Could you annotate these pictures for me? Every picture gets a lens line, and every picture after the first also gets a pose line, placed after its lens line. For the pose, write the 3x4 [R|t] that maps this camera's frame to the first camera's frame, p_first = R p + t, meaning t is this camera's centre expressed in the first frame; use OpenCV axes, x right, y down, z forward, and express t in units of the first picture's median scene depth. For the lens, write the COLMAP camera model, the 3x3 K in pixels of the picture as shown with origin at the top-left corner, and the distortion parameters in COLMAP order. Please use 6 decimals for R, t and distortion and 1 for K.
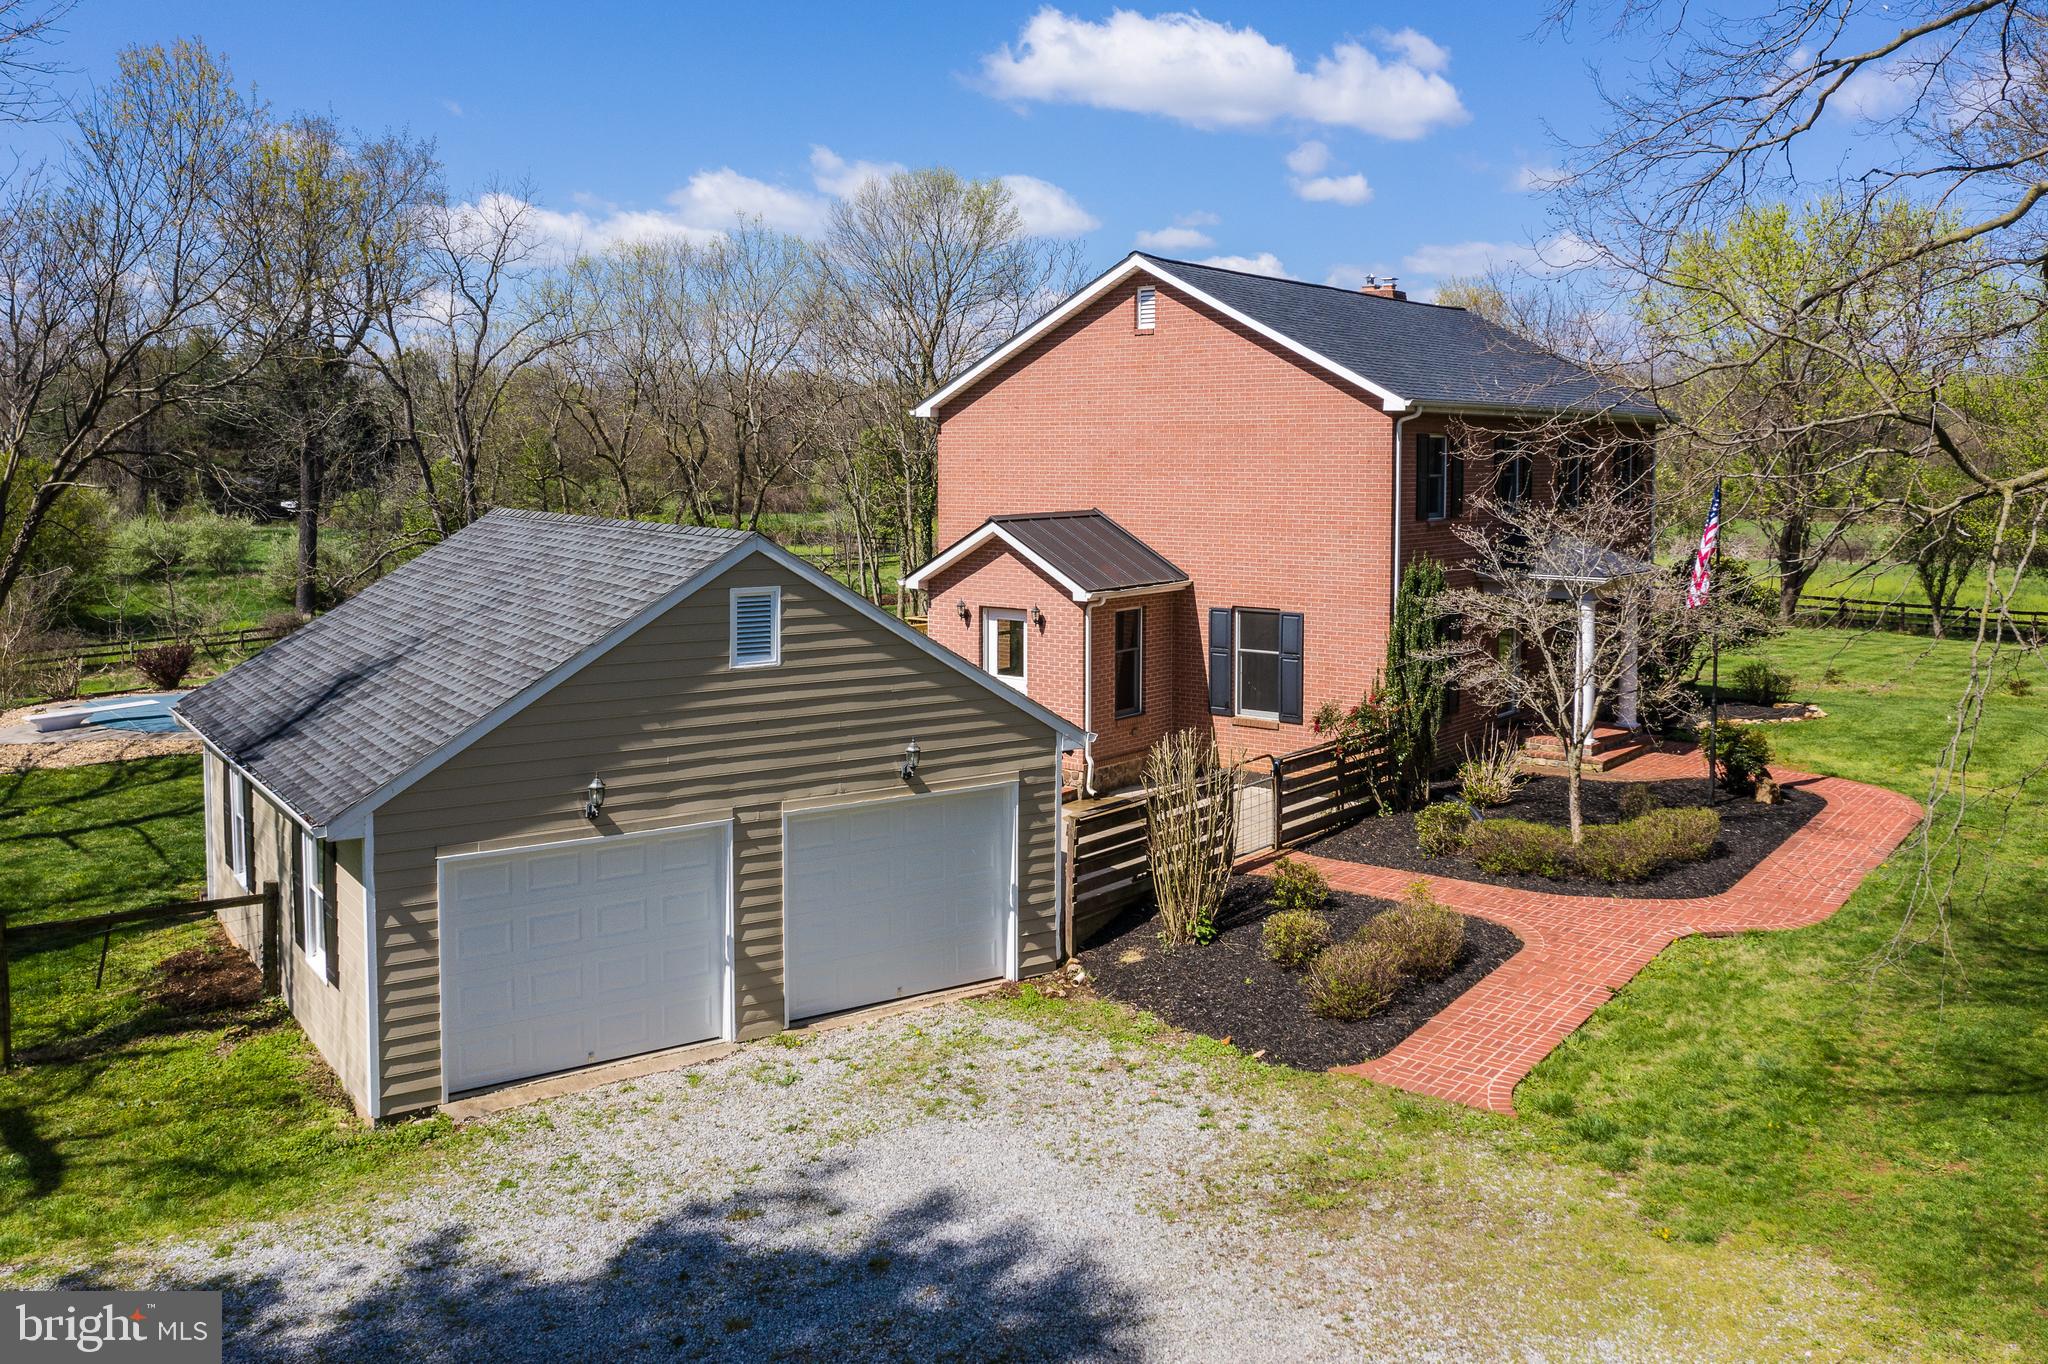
lens RADIAL K [[1673.7, 0, 1021.4], [0, 1673.7, 566.1], [0, 0, 1]] dist [-0.016136, 0.001748]
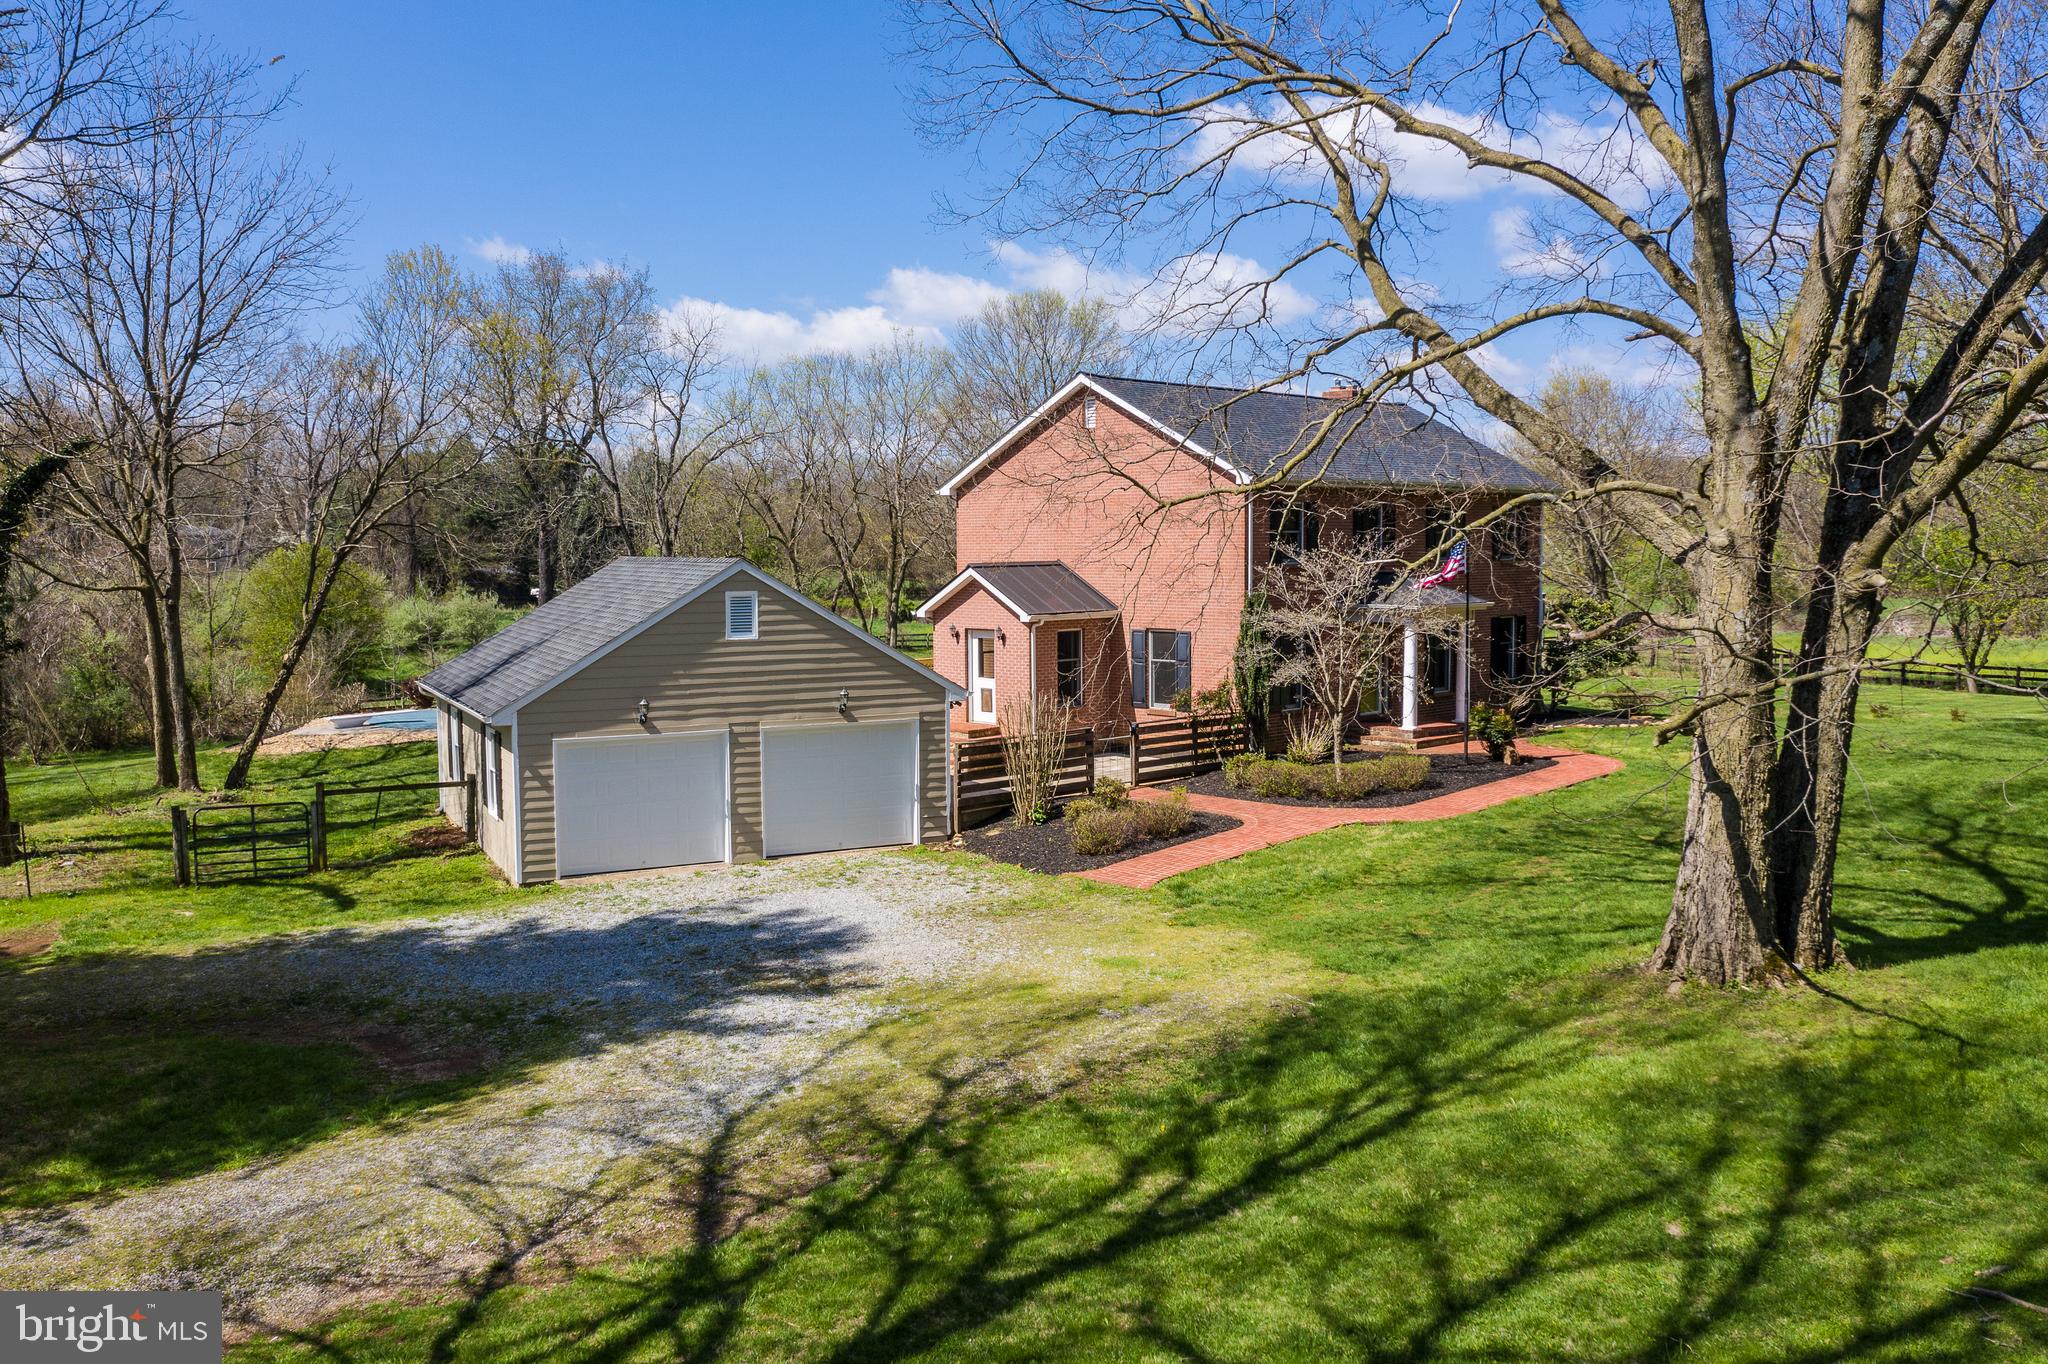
lens RADIAL K [[1678.8, 0, 1024.0], [0, 1678.8, 682.0], [0, 0, 1]] dist [-0.015811, 0.000302]
pose [[0.990480, 0.001316, -0.137652, 0.313702], [0.000534, 0.999910, 0.013400, 0.072006], [0.137658, -0.013346, 0.990390, -0.557406]]
